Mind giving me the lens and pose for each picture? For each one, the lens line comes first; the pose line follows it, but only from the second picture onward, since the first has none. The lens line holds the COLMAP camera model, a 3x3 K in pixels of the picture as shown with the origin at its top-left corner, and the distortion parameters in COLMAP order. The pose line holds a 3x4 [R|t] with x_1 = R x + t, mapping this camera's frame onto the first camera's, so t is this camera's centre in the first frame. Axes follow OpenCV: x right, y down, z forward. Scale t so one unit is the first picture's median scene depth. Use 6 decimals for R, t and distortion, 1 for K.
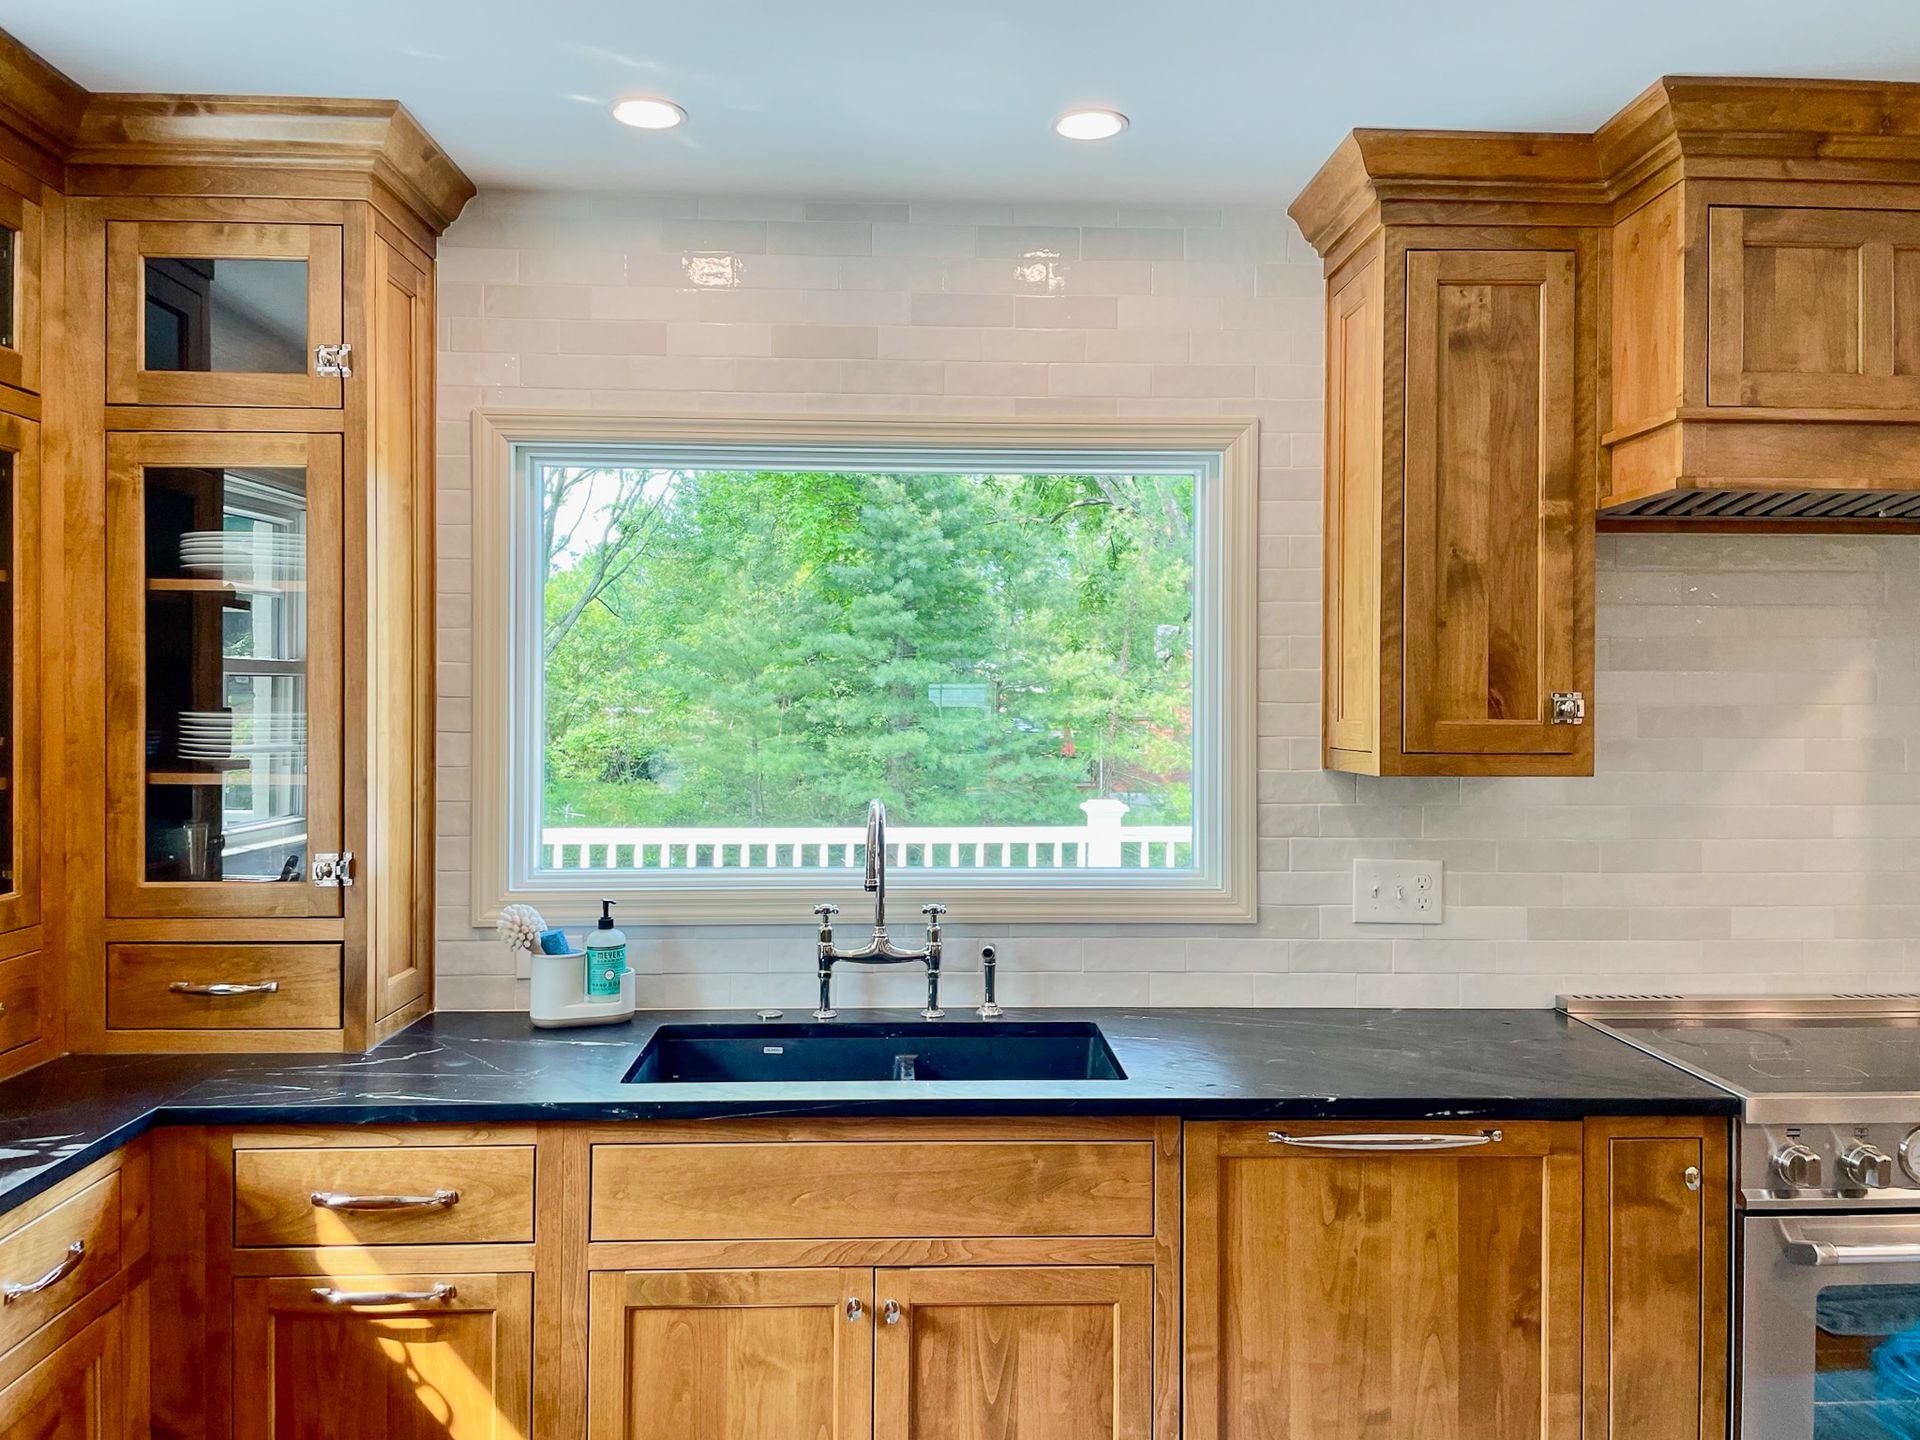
lens RADIAL K [[1458.7, 0, 960.0], [0, 1458.7, 720.0], [0, 0, 1]] dist [0.102355, -0.160215]
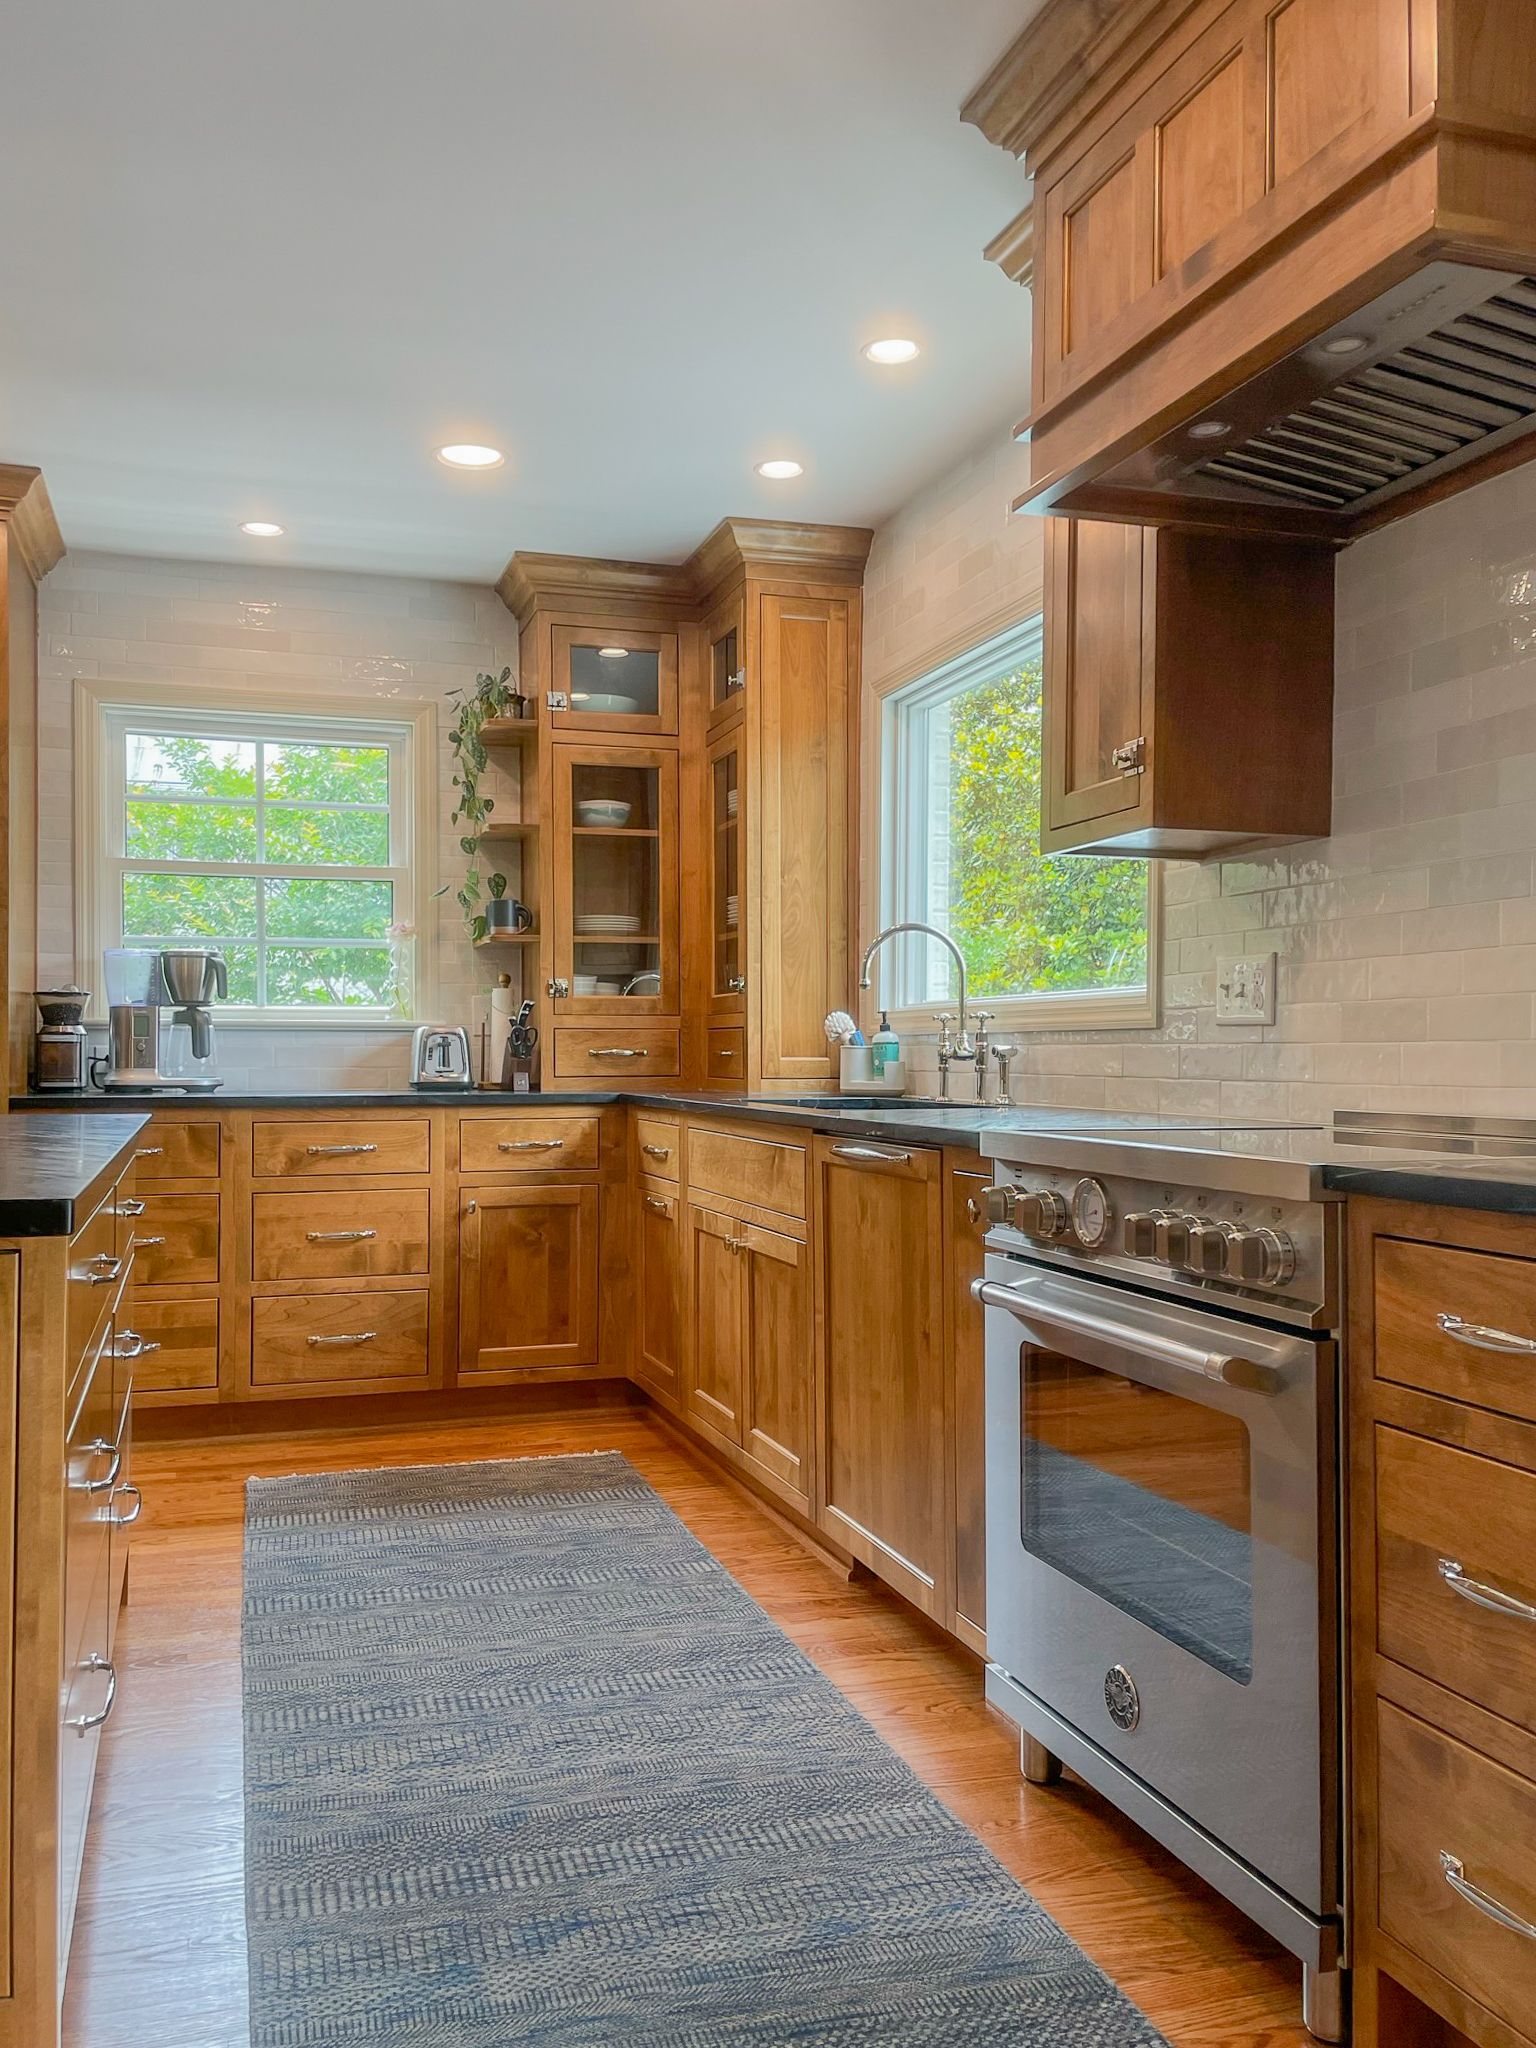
lens RADIAL K [[1630.3, 0, 767.8], [0, 1630.3, 1069.5], [0, 0, 1]] dist [0.133869, -0.226053]
pose [[0.274686, 0.007254, -0.961507, 1.382268], [-0.013074, 0.999907, 0.003808, 0.192107], [0.961445, 0.011524, 0.274756, 0.519413]]
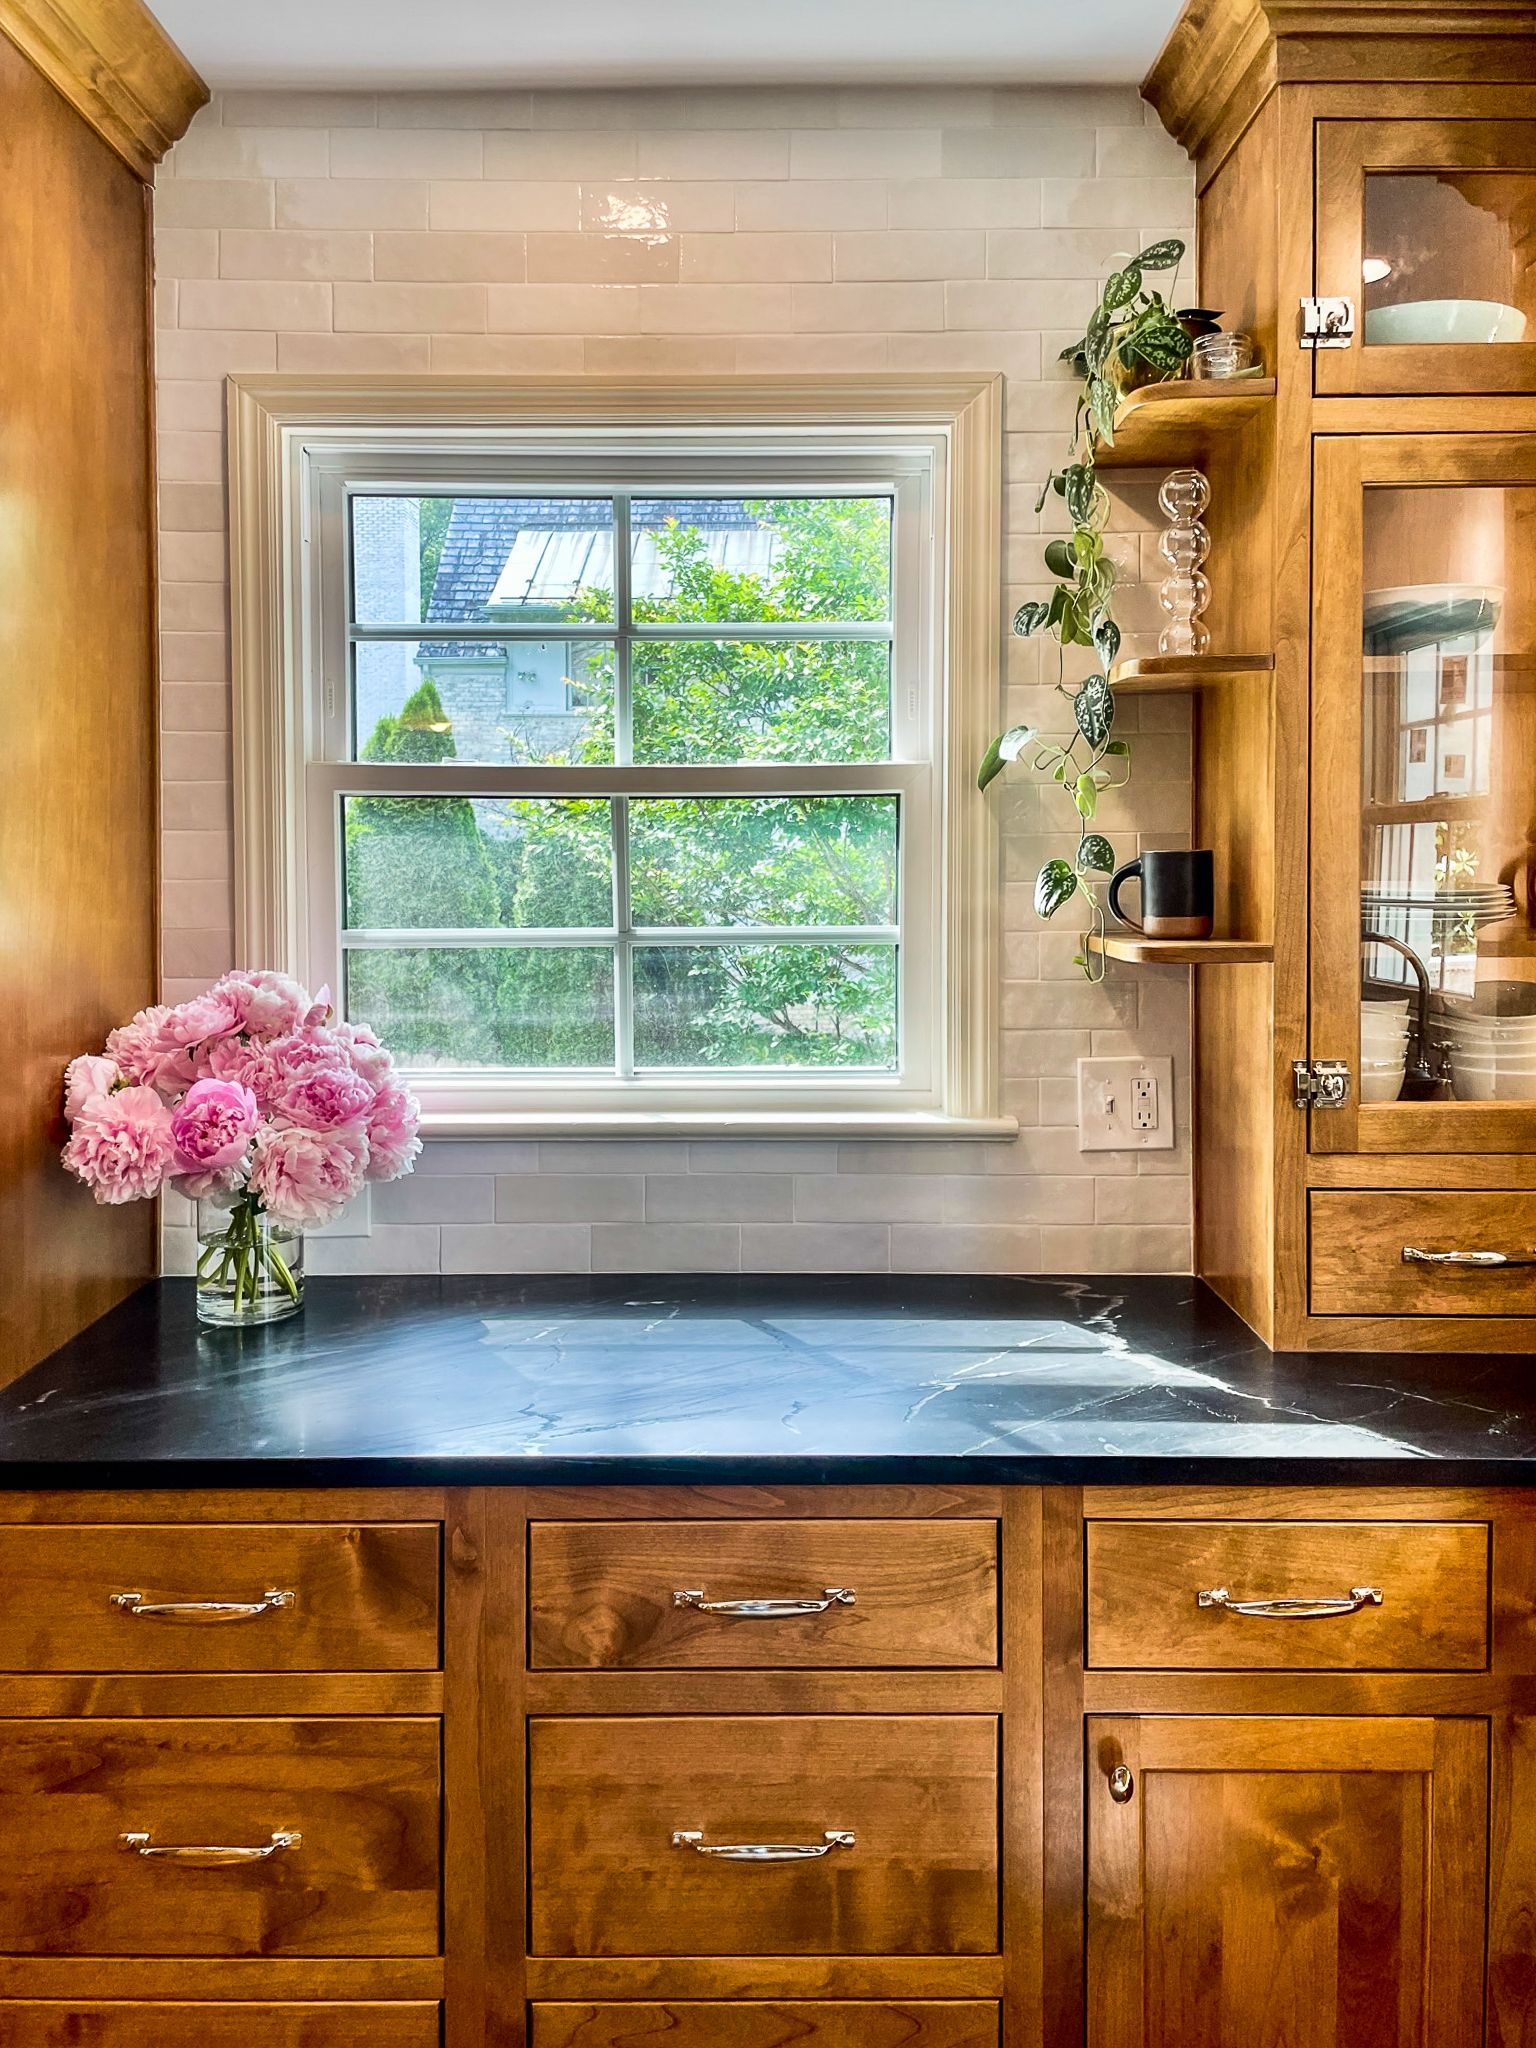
lens RADIAL K [[1619.3, 0, 774.0], [0, 1619.3, 919.1], [0, 0, 1]] dist [0.079077, -0.091839]
pose [[-0.021585, 0.029313, -0.999337, 0.153681], [-0.007762, 0.999535, 0.029487, 0.007263], [0.999737, 0.008394, -0.021347, 0.583181]]
